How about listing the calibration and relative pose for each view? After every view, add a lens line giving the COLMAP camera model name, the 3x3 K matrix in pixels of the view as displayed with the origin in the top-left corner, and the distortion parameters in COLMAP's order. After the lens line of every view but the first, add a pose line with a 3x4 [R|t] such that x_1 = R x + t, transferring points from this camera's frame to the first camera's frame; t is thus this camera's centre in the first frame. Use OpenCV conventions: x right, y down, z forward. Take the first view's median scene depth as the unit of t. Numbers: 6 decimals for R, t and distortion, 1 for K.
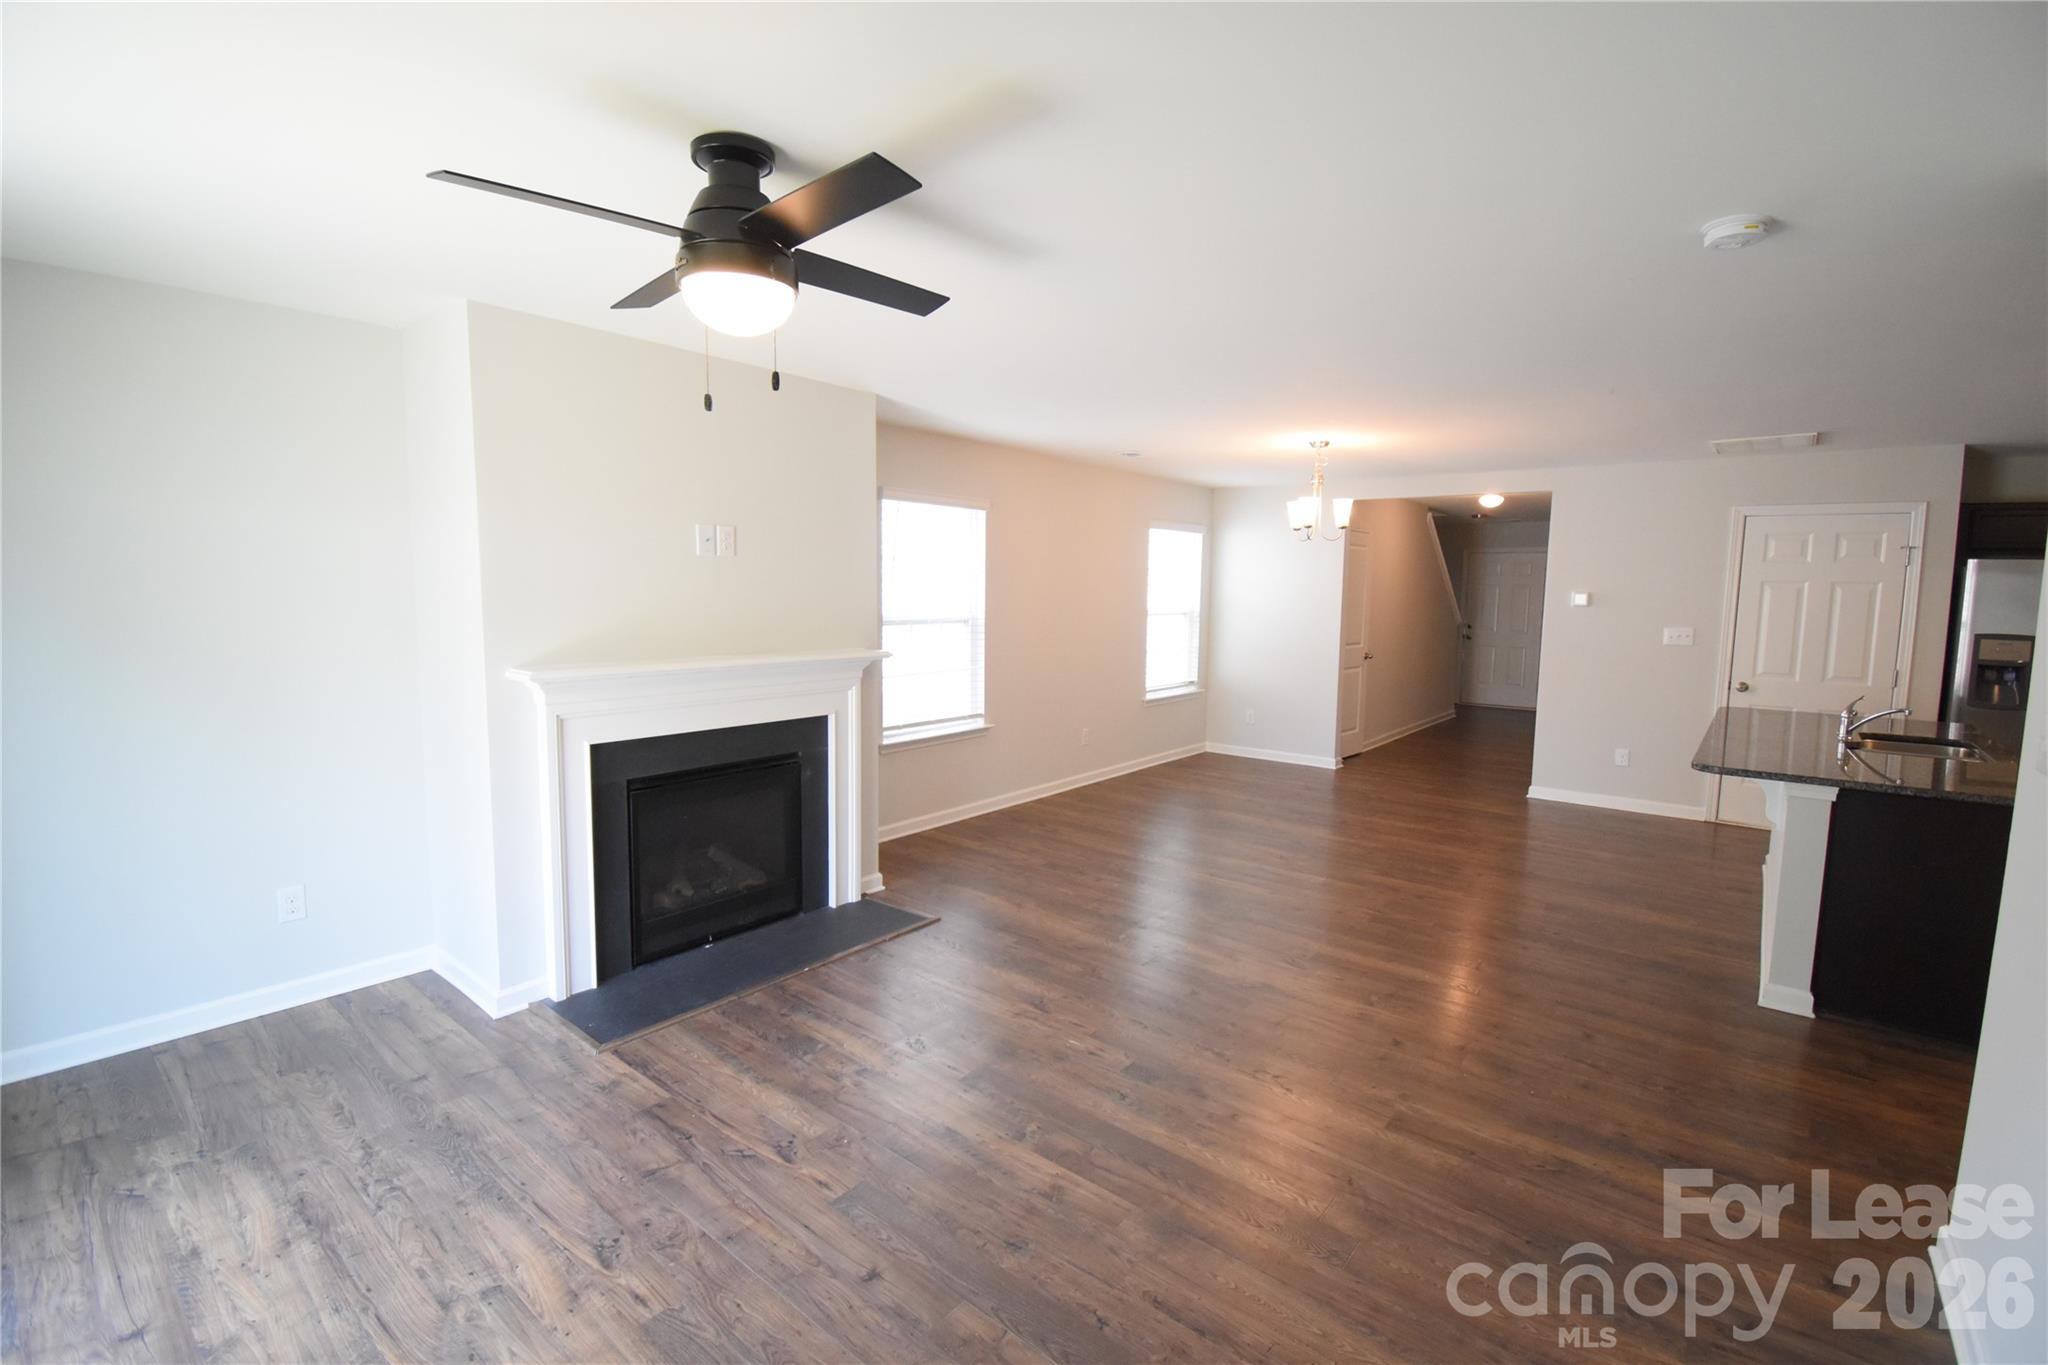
lens RADIAL K [[901.9, 0, 1017.7], [0, 901.9, 670.8], [0, 0, 1]] dist [0.008746, -0.017444]
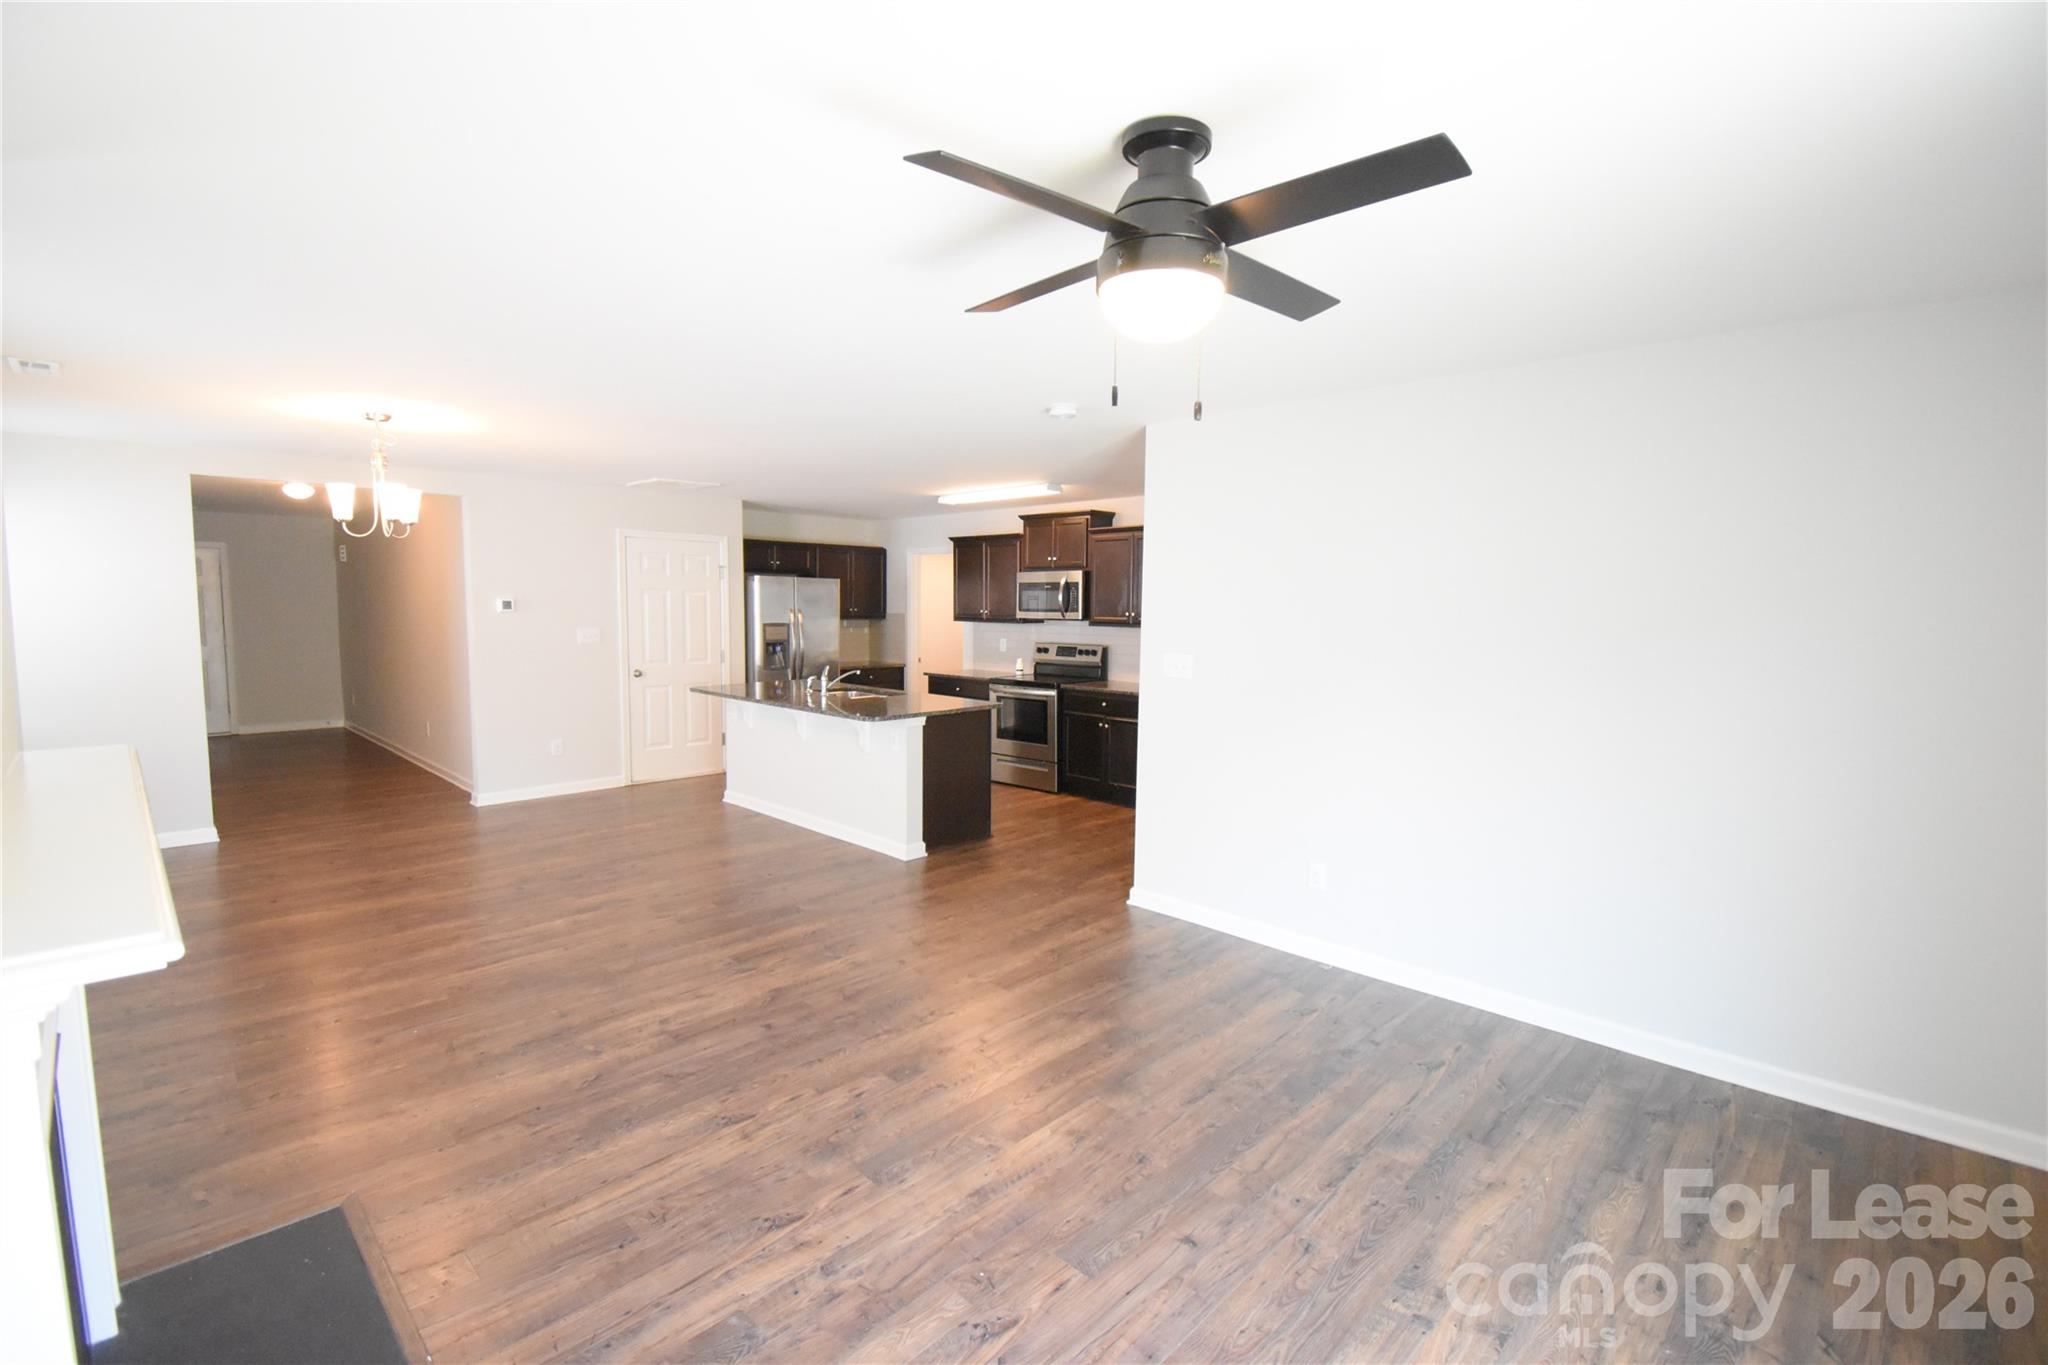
lens RADIAL K [[901.9, 0, 1032.6], [0, 901.9, 678.1], [0, 0, 1]] dist [0.008746, -0.017444]
pose [[0.071817, -0.095818, 0.992805, -0.662405], [0.084667, 0.992368, 0.089651, -0.068062], [-0.993818, 0.077619, 0.079382, 0.578764]]
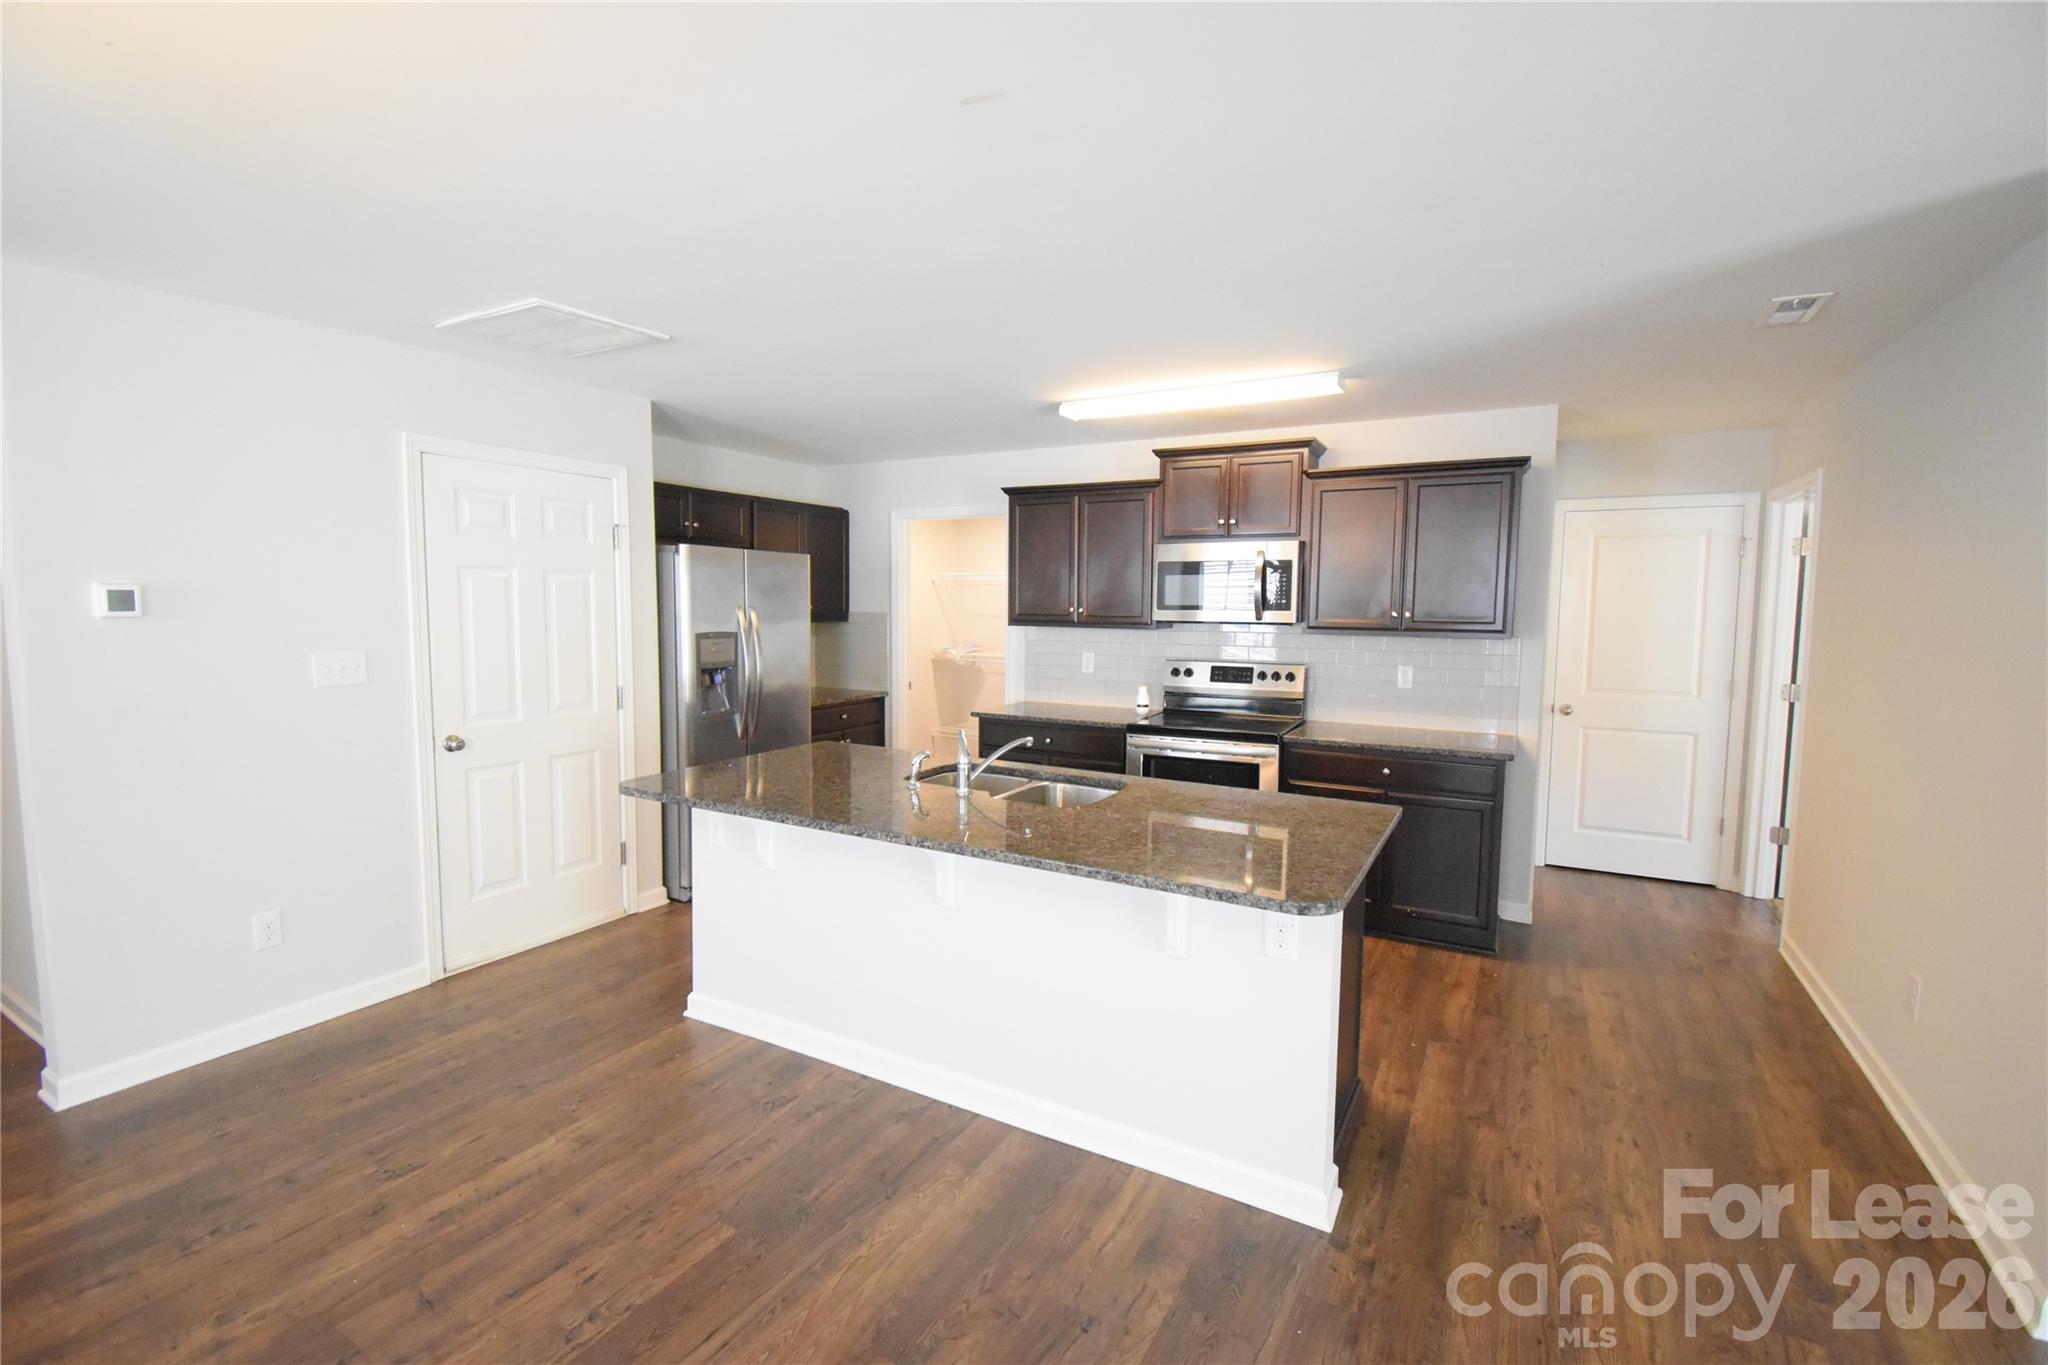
lens RADIAL K [[901.9, 0, 1023.3], [0, 901.9, 675.8], [0, 0, 1]] dist [0.008746, -0.017444]
pose [[-0.181698, -0.098107, 0.978448, 0.251855], [0.080642, 0.990173, 0.114258, -0.104905], [-0.980042, 0.099665, -0.172001, 1.190425]]
